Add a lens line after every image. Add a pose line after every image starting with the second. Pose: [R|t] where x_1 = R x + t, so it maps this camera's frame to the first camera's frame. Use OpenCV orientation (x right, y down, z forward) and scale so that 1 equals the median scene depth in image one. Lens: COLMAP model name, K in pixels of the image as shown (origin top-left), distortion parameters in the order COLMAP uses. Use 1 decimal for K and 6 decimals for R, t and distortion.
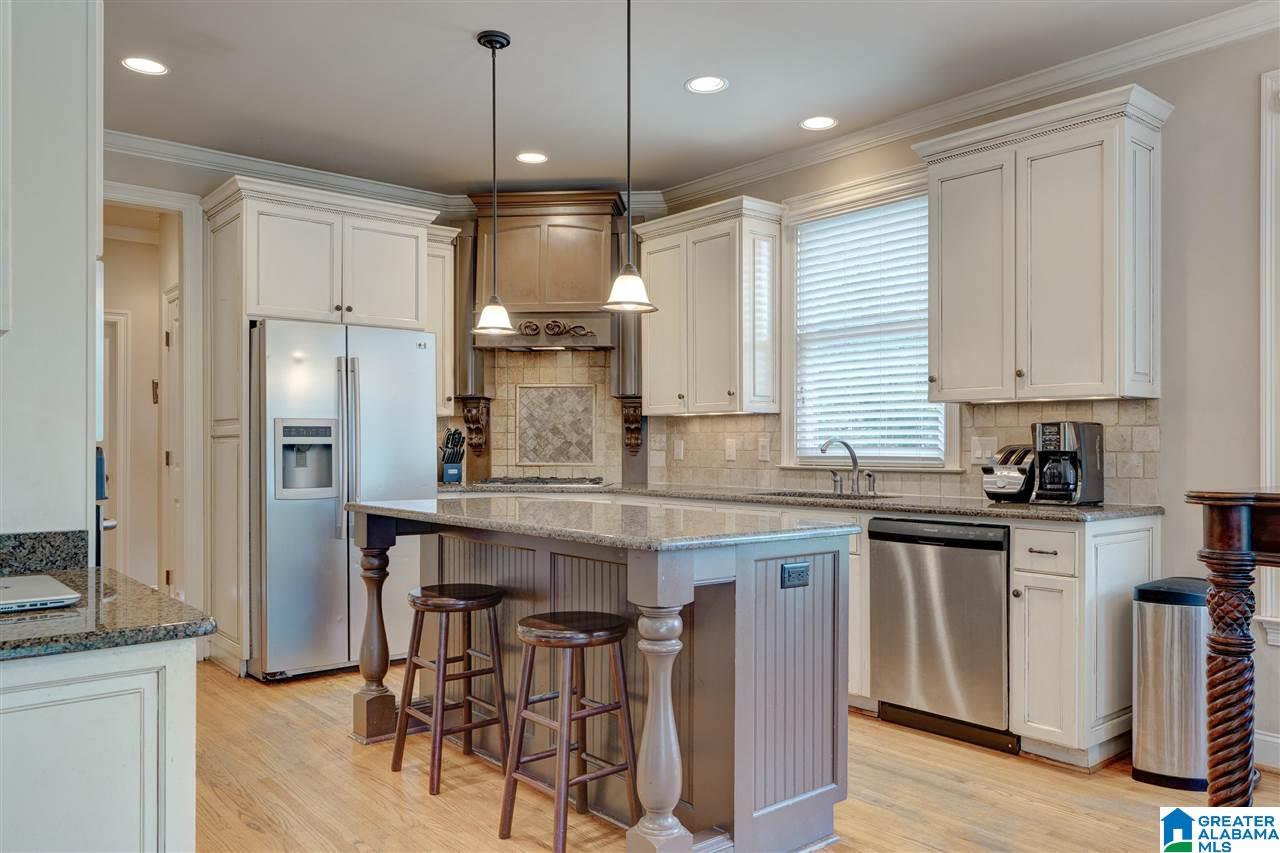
lens RADIAL K [[943.5, 0, 640.5], [0, 943.5, 435.4], [0, 0, 1]] dist [0.009216, 0.001666]
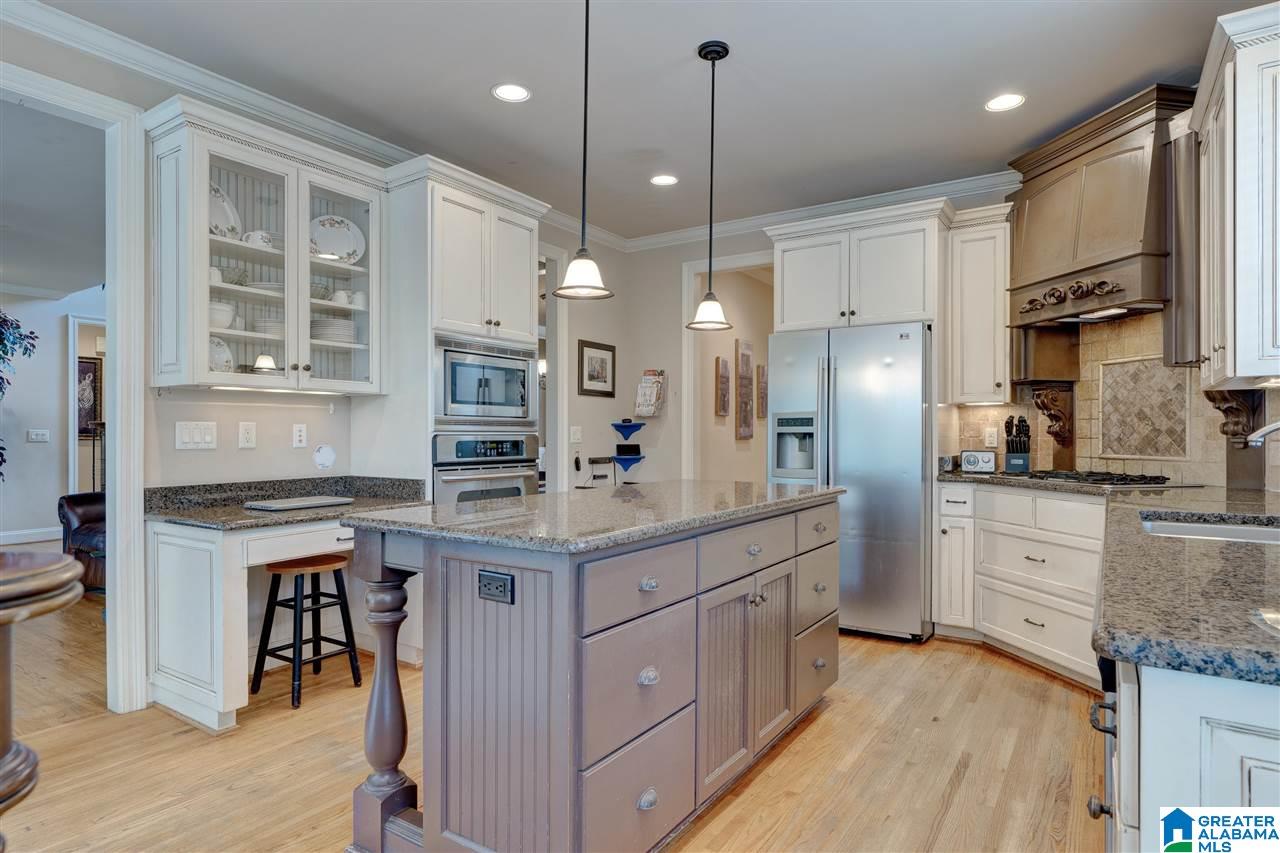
lens RADIAL K [[703.7, 0, 645.0], [0, 703.7, 433.6], [0, 0, 1]] dist [0.004601, 0.001497]
pose [[0.297216, -0.000956, -0.954810, 0.379179], [0.008981, 0.999958, 0.001795, 0.006029], [0.954768, -0.009109, 0.297212, 0.458516]]
